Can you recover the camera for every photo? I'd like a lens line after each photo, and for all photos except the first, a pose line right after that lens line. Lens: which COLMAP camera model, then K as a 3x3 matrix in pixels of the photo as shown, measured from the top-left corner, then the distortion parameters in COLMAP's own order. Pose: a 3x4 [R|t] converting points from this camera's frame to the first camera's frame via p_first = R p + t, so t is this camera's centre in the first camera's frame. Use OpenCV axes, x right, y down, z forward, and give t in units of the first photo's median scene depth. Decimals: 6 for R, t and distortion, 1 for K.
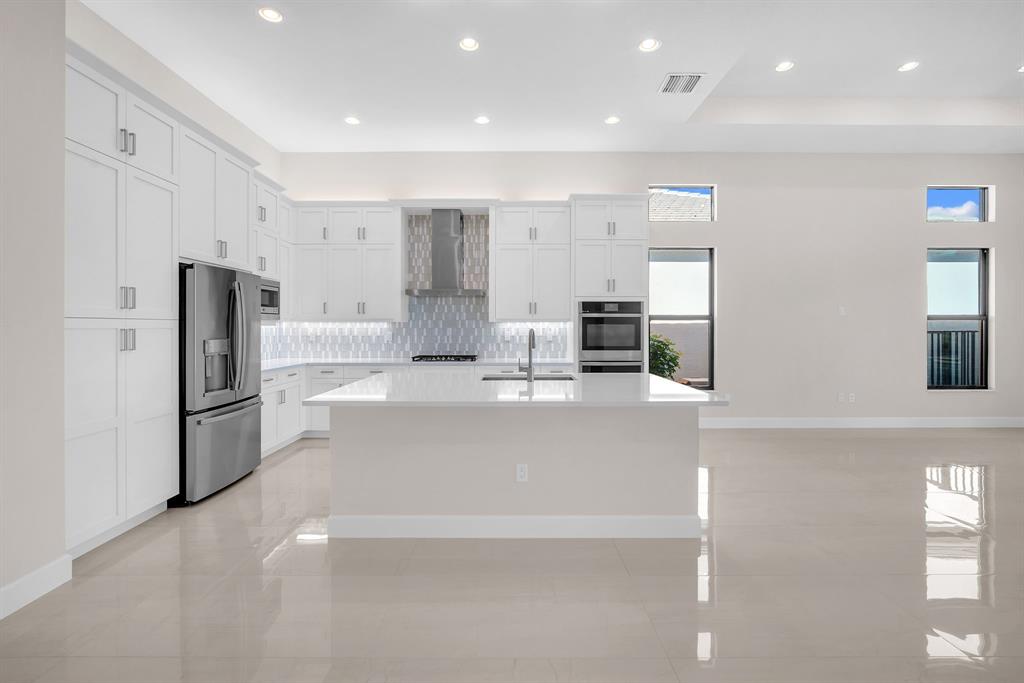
lens RADIAL K [[461.2, 0, 509.8], [0, 461.2, 330.3], [0, 0, 1]] dist [-0.002753, 0.000168]
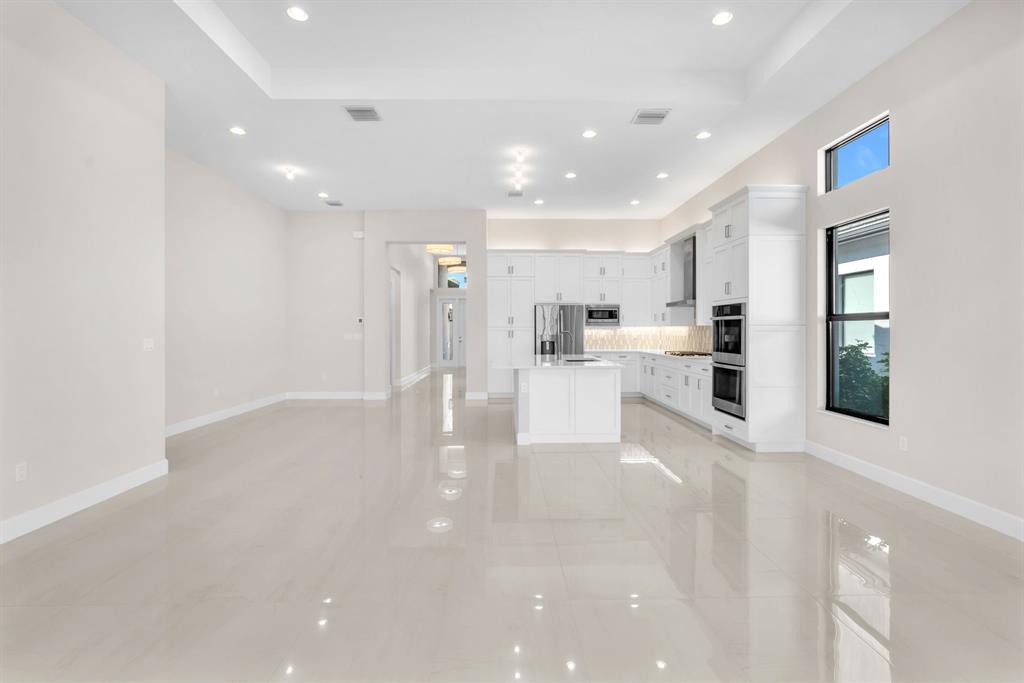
lens RADIAL K [[467.6, 0, 510.3], [0, 467.6, 328.7], [0, 0, 1]] dist [-0.001736, -0.000244]
pose [[0.019556, -0.002986, -0.999804, 1.101430], [-0.006007, 0.999977, -0.003104, -0.003075], [0.999791, 0.006066, 0.019538, 0.454337]]
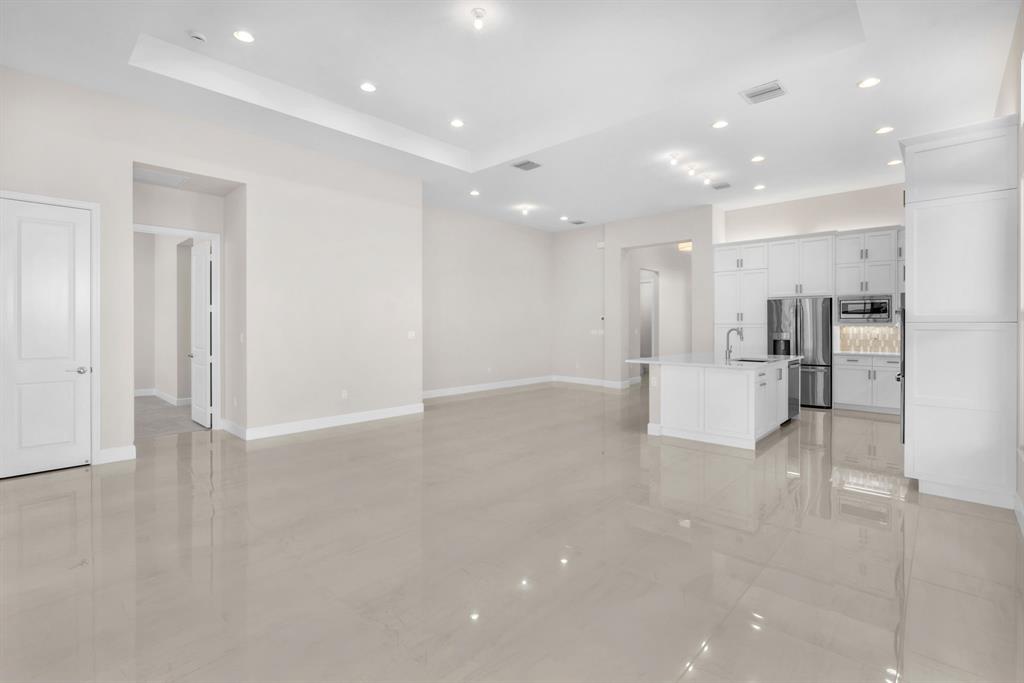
lens RADIAL K [[467.6, 0, 510.3], [0, 467.6, 328.7], [0, 0, 1]] dist [-0.001736, -0.000244]
pose [[-0.680336, 0.002988, -0.732894, 1.108268], [-0.006076, 0.999934, 0.009717, -0.008363], [0.732875, 0.011063, -0.680273, 0.939909]]
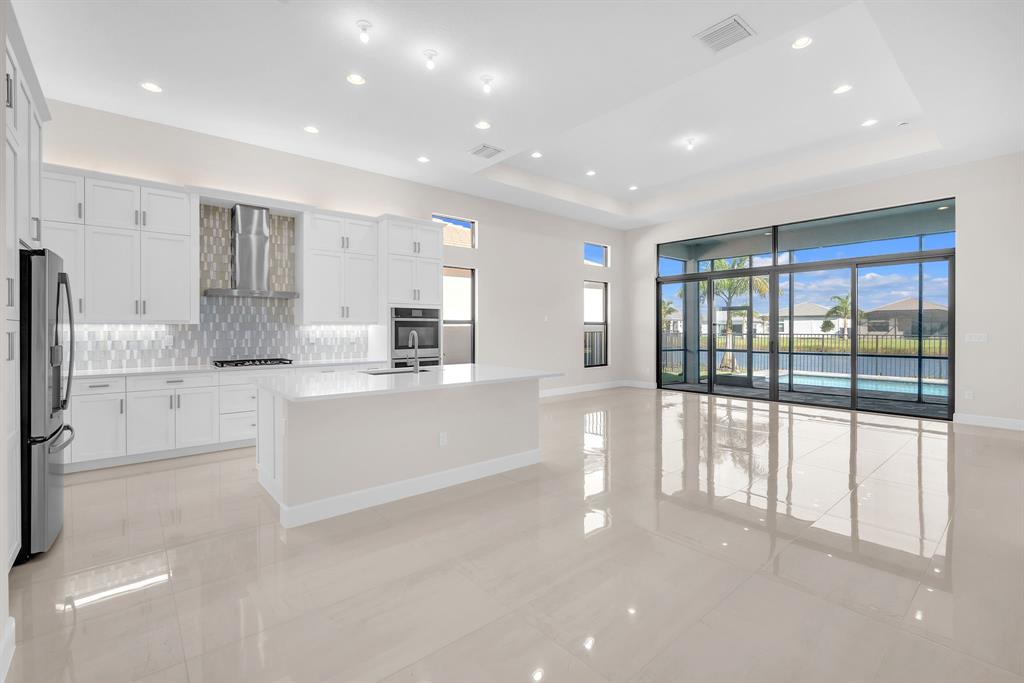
lens RADIAL K [[461.2, 0, 509.8], [0, 461.2, 330.3], [0, 0, 1]] dist [-0.002753, 0.000168]
pose [[0.764515, -0.002946, 0.644600, -0.329818], [0.006502, 0.999974, -0.003142, 0.000365], [-0.644574, 0.006593, 0.764514, -0.064308]]
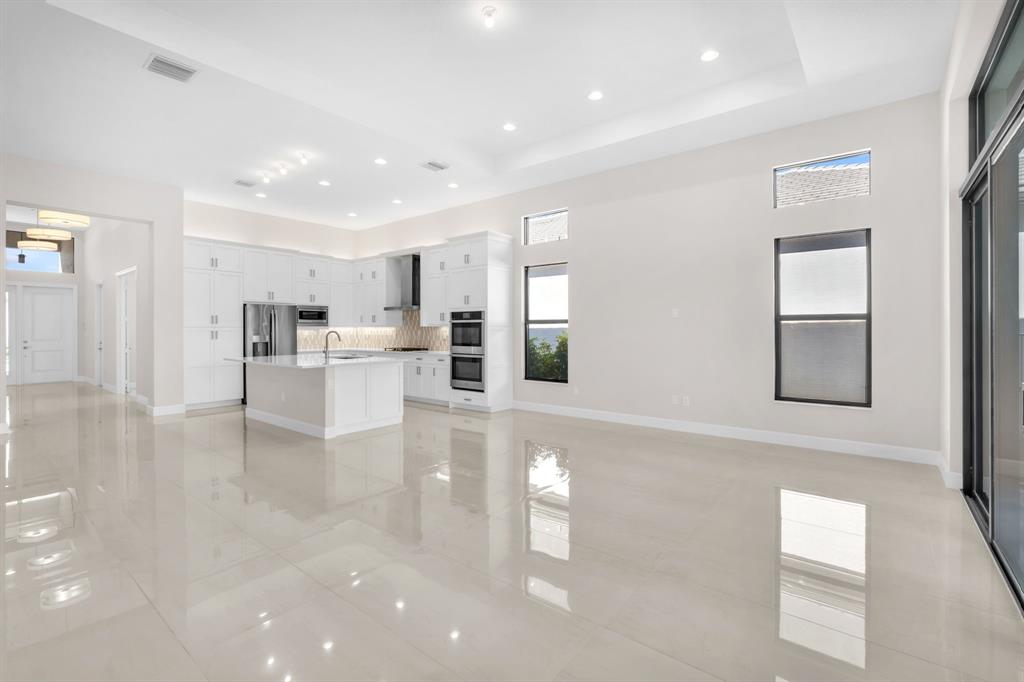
lens RADIAL K [[461.2, 0, 509.8], [0, 461.2, 329.8], [0, 0, 1]] dist [-0.002753, 0.000168]
pose [[0.776831, -0.001970, -0.629706, 1.077385], [-0.001109, 0.999989, -0.004497, -0.000534], [0.629709, 0.004192, 0.776820, -0.004182]]
